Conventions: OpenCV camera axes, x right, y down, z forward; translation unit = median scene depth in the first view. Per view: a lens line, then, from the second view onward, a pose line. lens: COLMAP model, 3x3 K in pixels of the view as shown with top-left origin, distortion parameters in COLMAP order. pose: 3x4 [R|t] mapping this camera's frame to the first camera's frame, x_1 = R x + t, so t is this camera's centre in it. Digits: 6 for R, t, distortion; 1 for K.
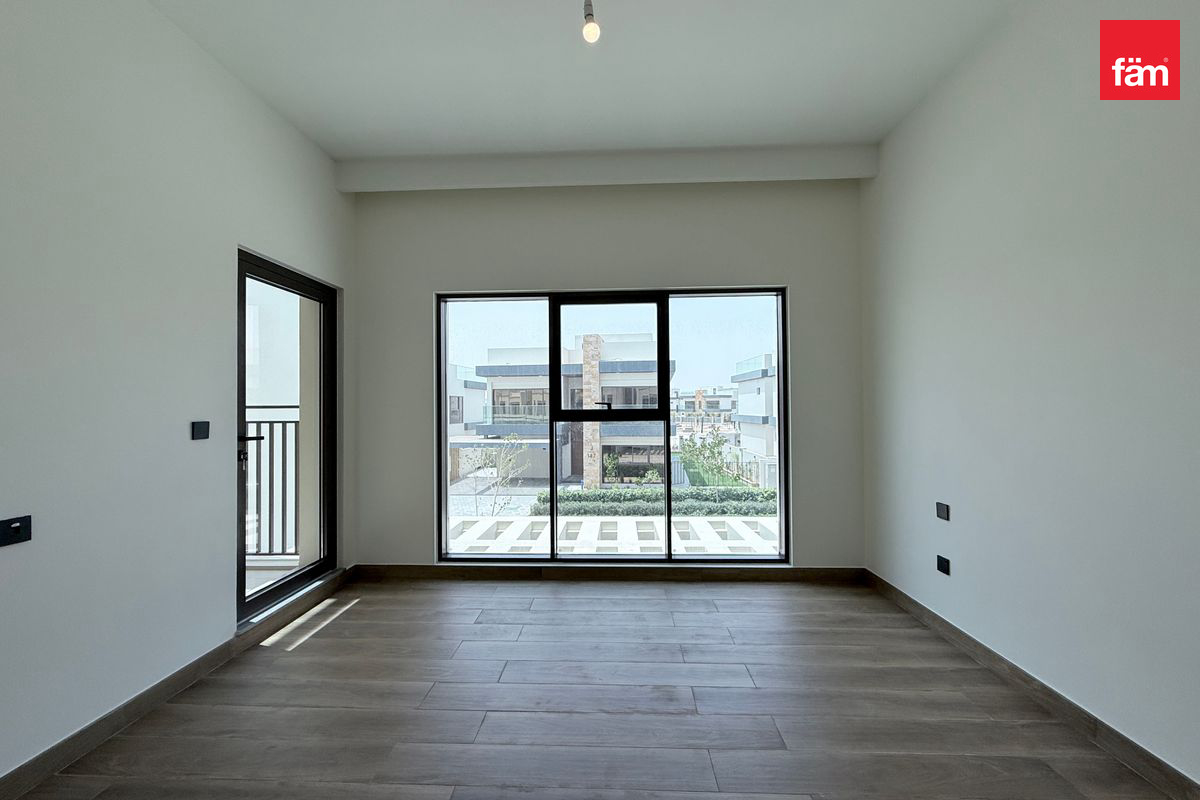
lens RADIAL K [[479.3, 0, 599.0], [0, 479.3, 395.6], [0, 0, 1]] dist [0.000863, -0.000238]
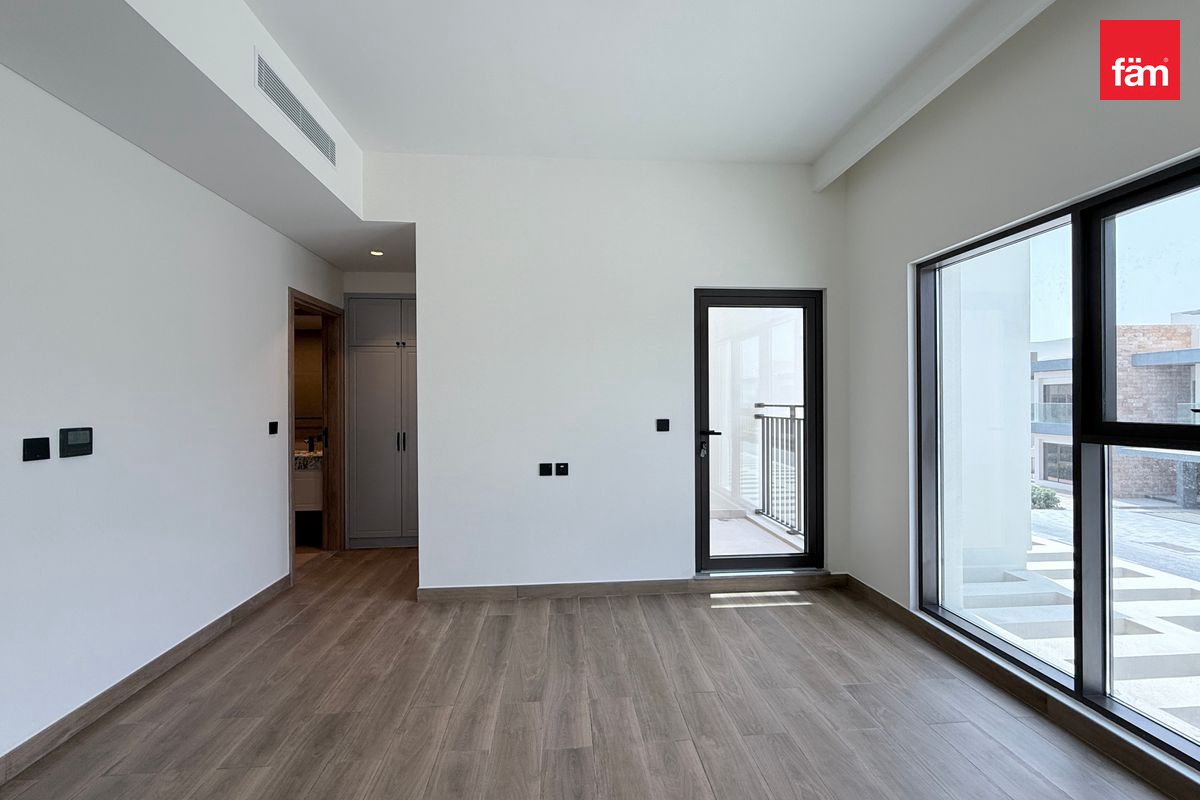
lens RADIAL K [[479.3, 0, 597.4], [0, 479.3, 403.8], [0, 0, 1]] dist [0.000863, -0.000238]
pose [[0.127167, 0.009059, -0.991840, 0.424301], [0.024129, 0.999634, 0.012223, -0.010828], [0.991588, -0.025486, 0.126902, 0.450393]]
